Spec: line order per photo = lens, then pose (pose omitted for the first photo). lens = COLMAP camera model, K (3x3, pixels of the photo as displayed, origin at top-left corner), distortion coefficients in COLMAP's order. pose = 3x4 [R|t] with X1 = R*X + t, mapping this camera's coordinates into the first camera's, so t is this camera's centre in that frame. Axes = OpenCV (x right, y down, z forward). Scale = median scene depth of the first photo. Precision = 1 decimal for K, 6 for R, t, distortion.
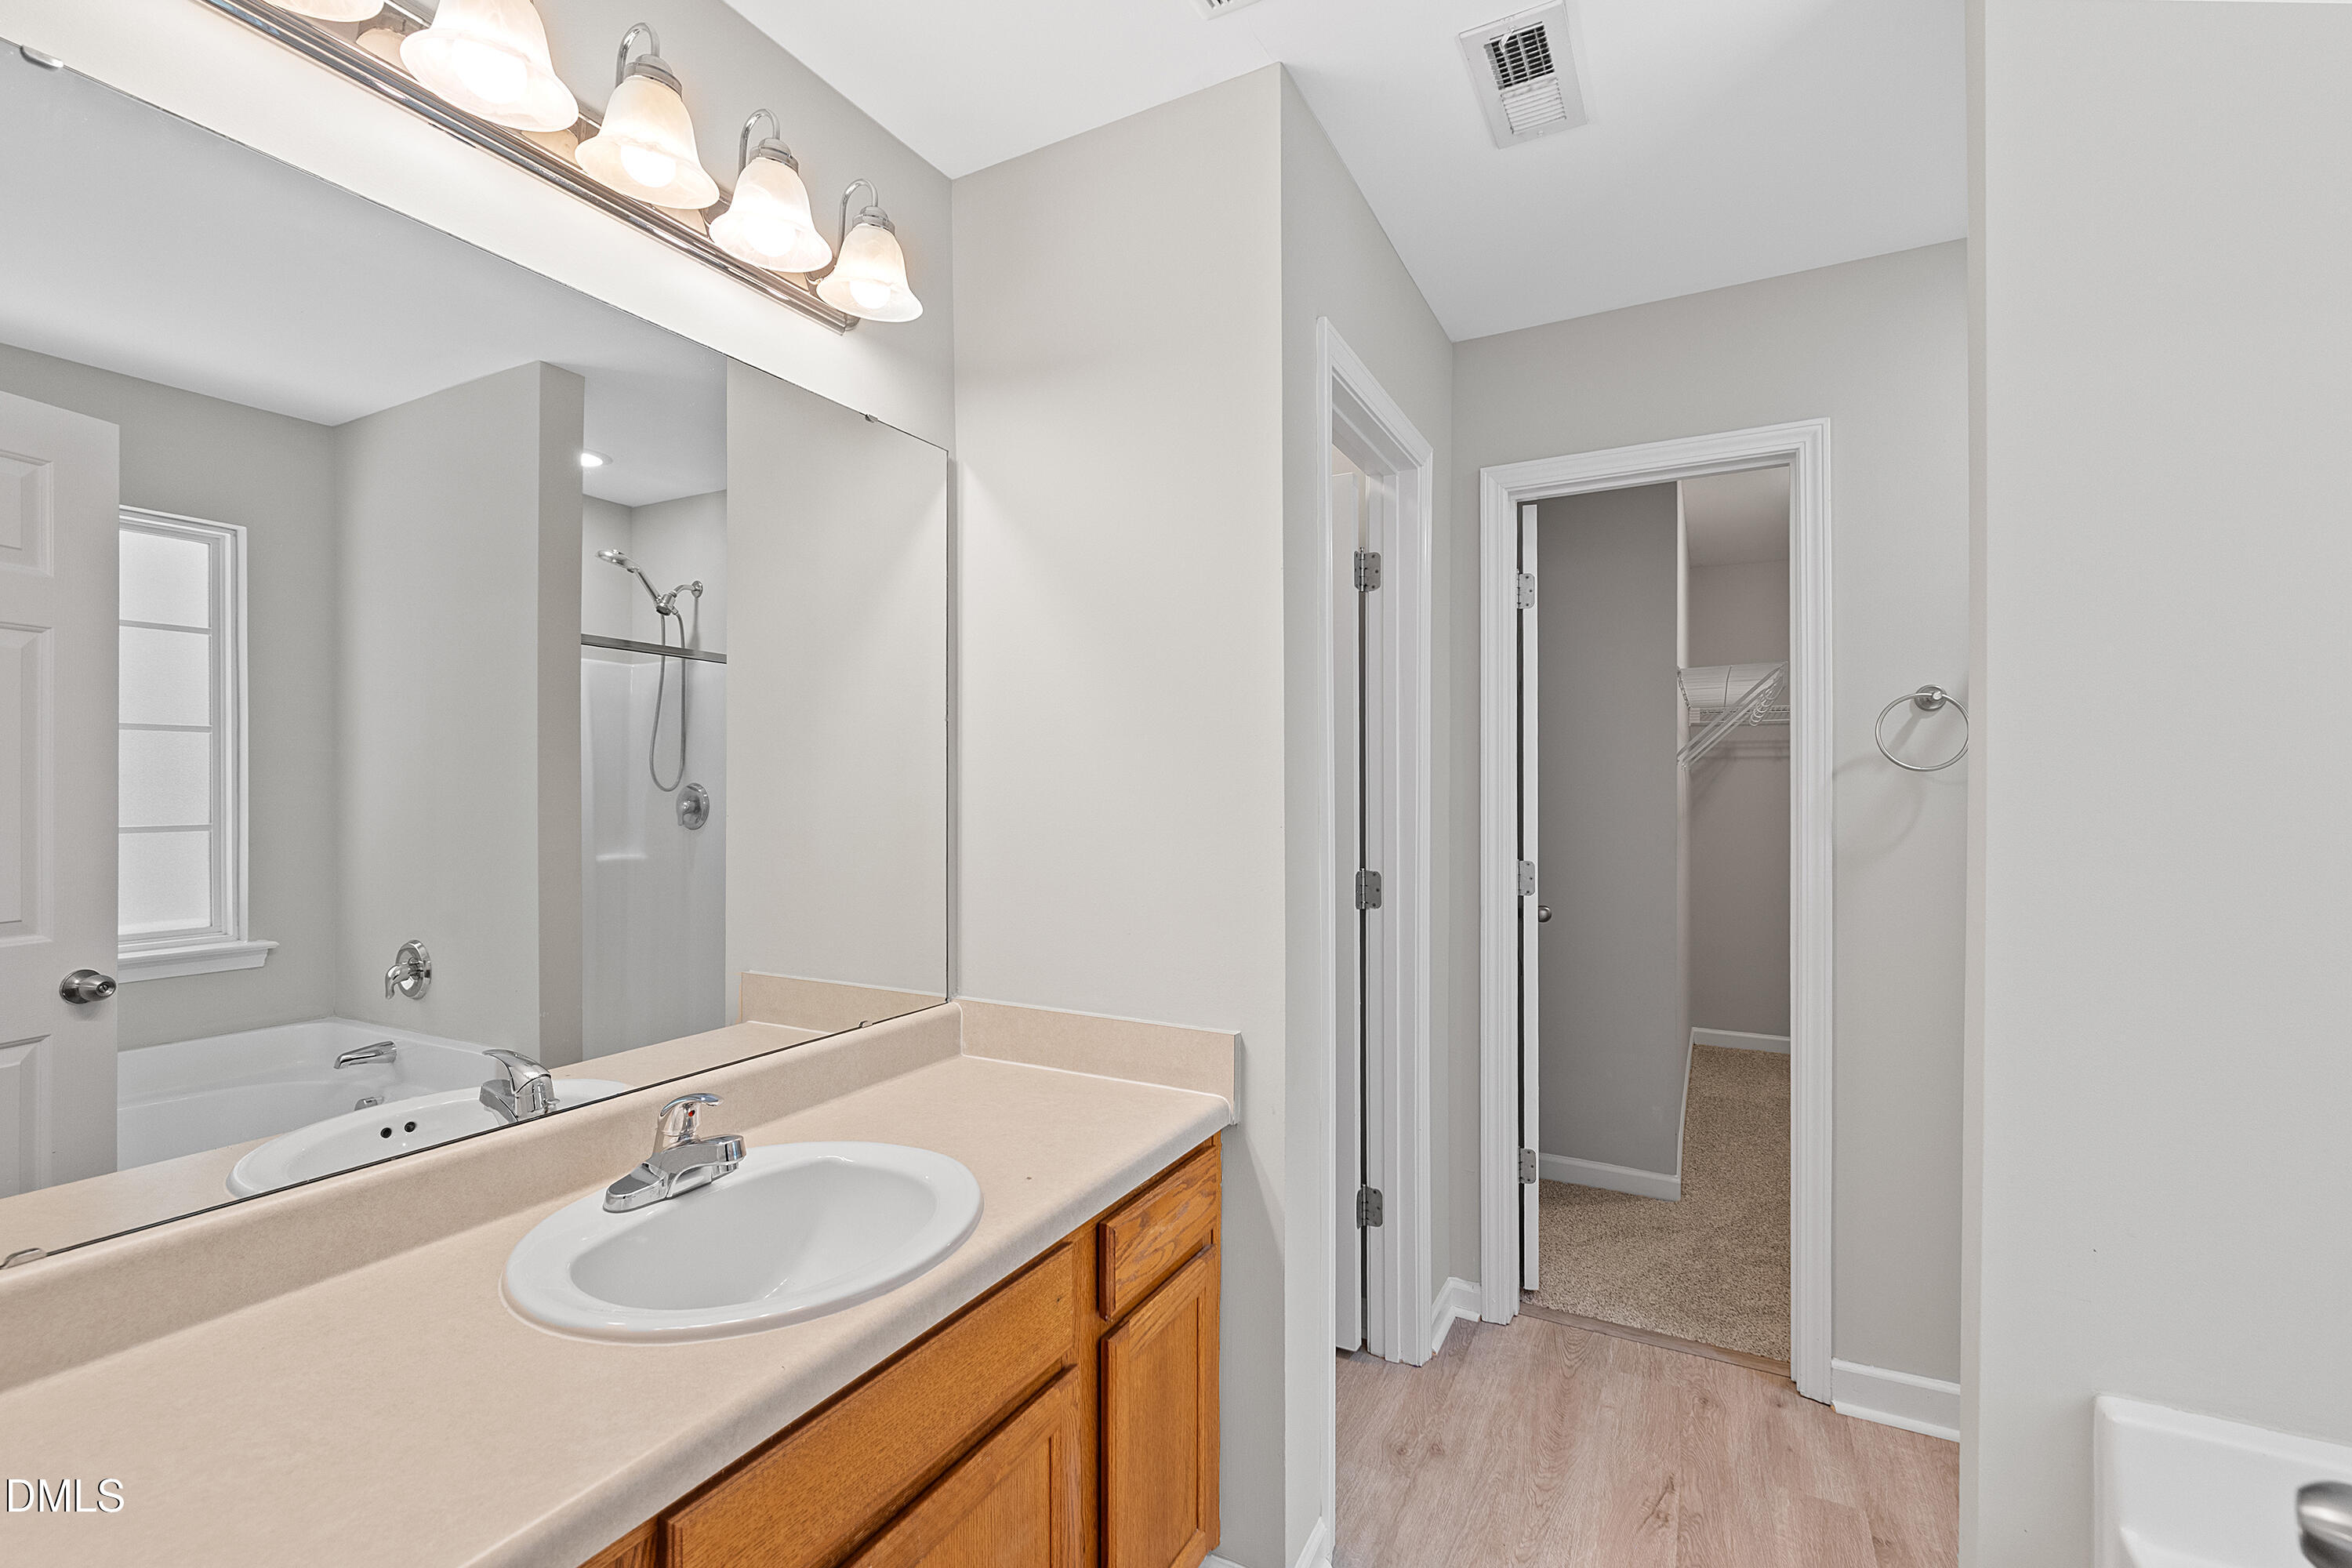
lens RADIAL K [[1000.7, 0, 1187.4], [0, 1000.7, 793.2], [0, 0, 1]] dist [0.003374, -0.000308]
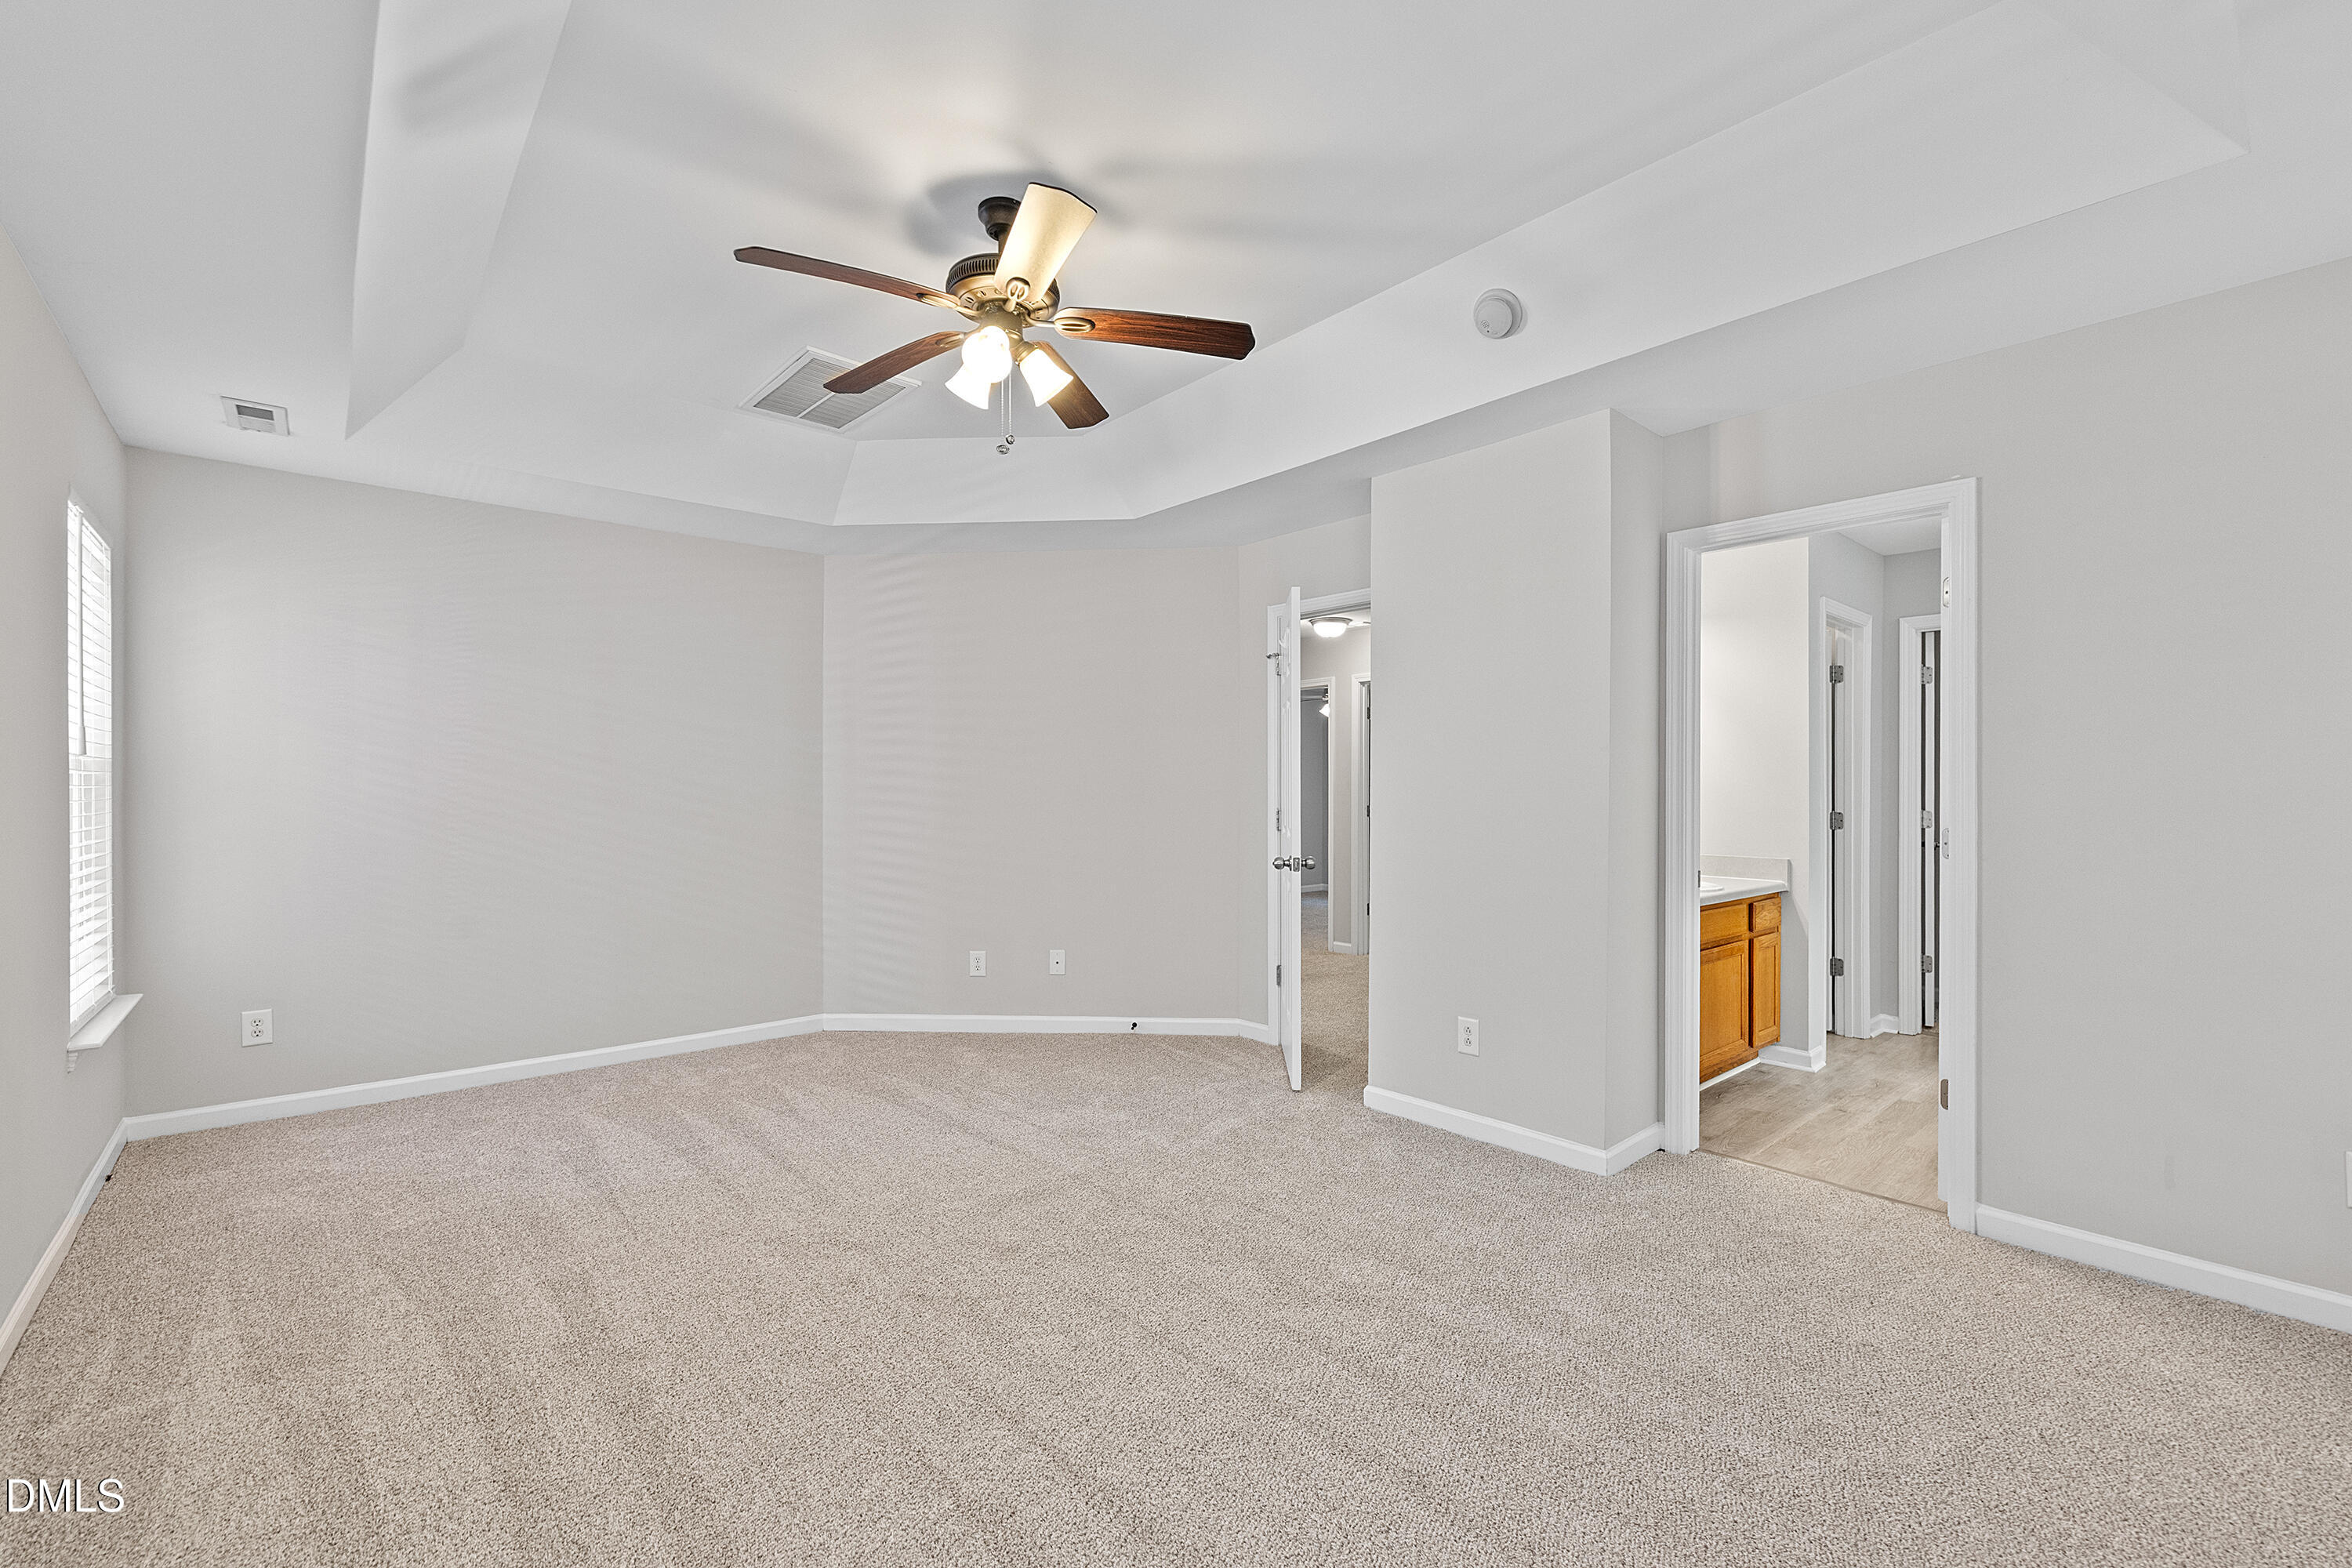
lens RADIAL K [[1000.7, 0, 1192.5], [0, 1000.7, 788.2], [0, 0, 1]] dist [0.003374, -0.000308]
pose [[0.935558, 0.003201, -0.353159, -0.412427], [-0.002757, 0.999995, 0.001761, 0.029783], [0.353163, -0.000674, 0.935561, -1.758423]]
